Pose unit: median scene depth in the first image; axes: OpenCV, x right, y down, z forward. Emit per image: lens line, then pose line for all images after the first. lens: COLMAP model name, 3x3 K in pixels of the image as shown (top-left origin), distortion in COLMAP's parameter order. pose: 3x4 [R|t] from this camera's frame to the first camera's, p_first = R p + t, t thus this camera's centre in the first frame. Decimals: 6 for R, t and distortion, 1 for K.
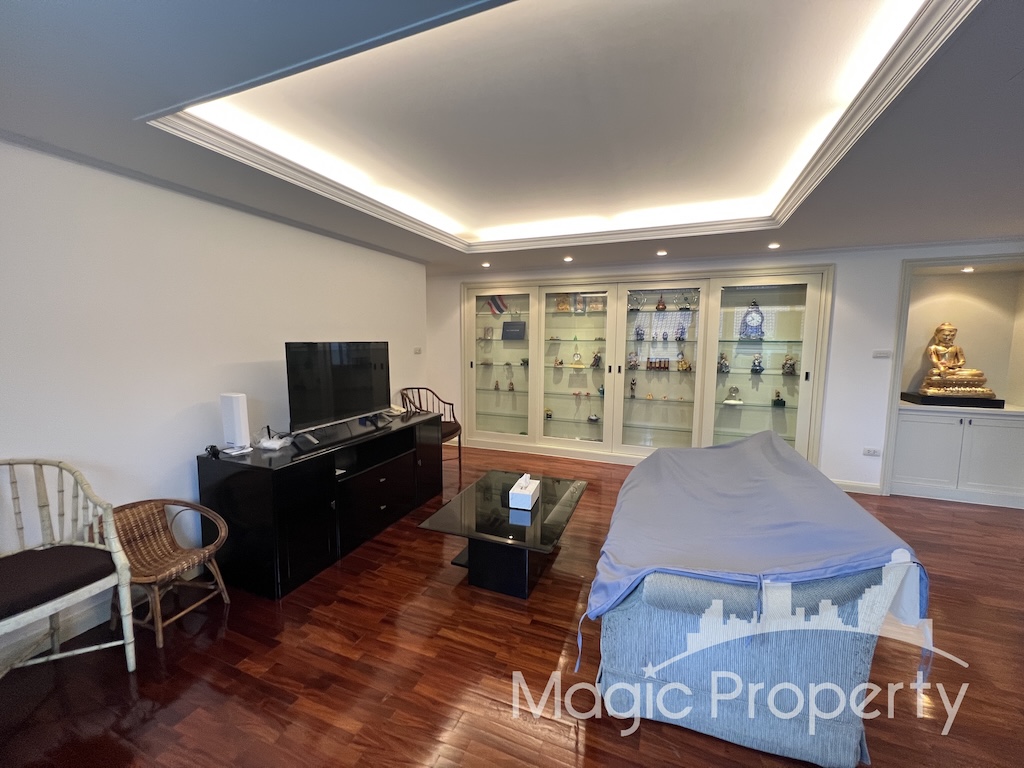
lens RADIAL K [[409.0, 0, 511.4], [0, 409.0, 381.3], [0, 0, 1]] dist [-0.001892, 0.000221]
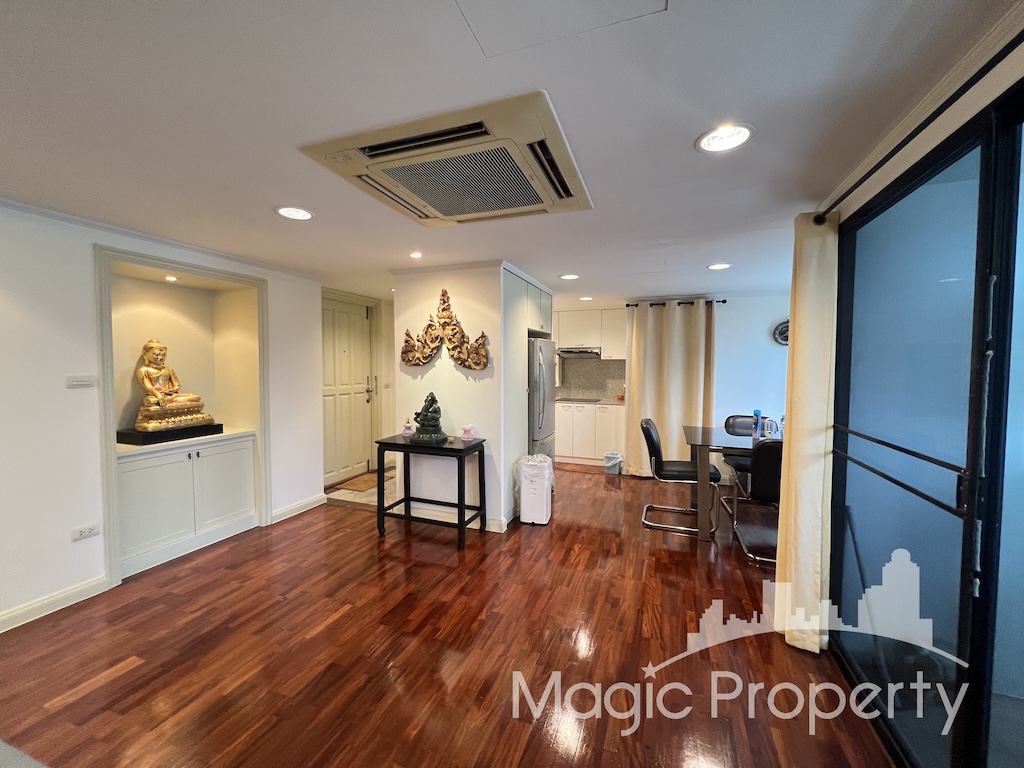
lens RADIAL K [[412.9, 0, 511.3], [0, 412.9, 381.5], [0, 0, 1]] dist [-0.000736, -0.000081]
pose [[-0.021034, -0.046880, 0.998679, 0.196912], [0.097578, 0.994035, 0.048717, -0.026801], [-0.995006, 0.098474, -0.016334, 0.275779]]
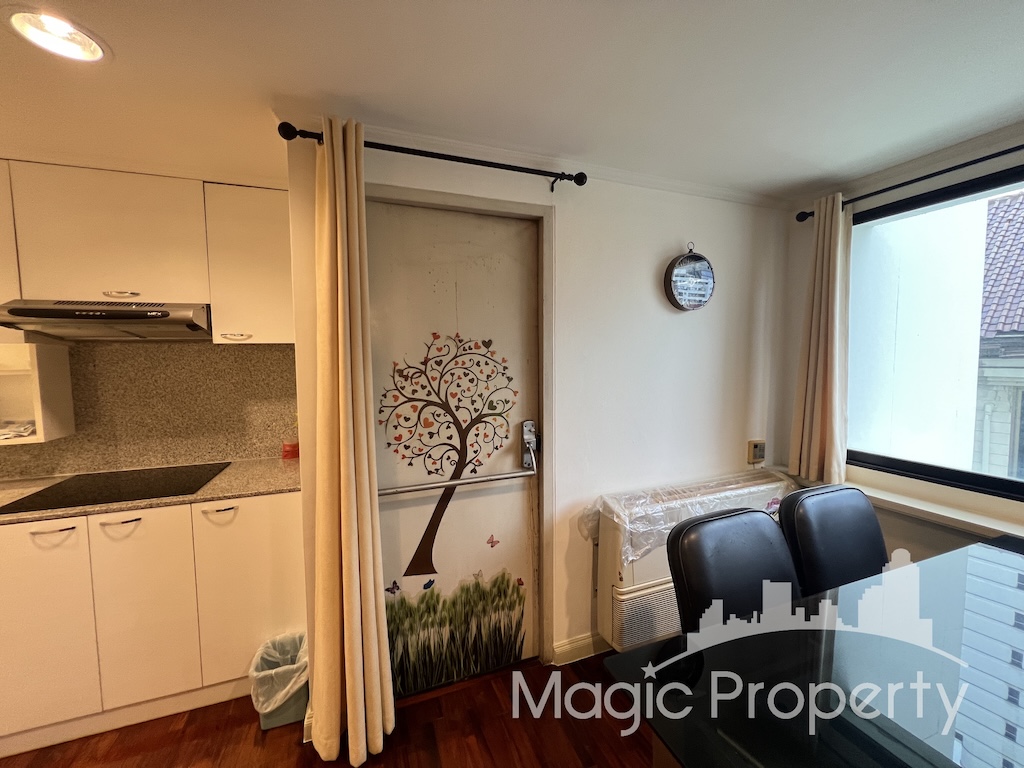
lens RADIAL K [[409.0, 0, 511.4], [0, 409.0, 381.3], [0, 0, 1]] dist [-0.001892, 0.000221]
pose [[-0.675907, -0.042307, 0.735772, 1.050827], [0.084139, 0.987394, 0.134068, 0.003845], [-0.732168, 0.152524, -0.663827, 0.007043]]
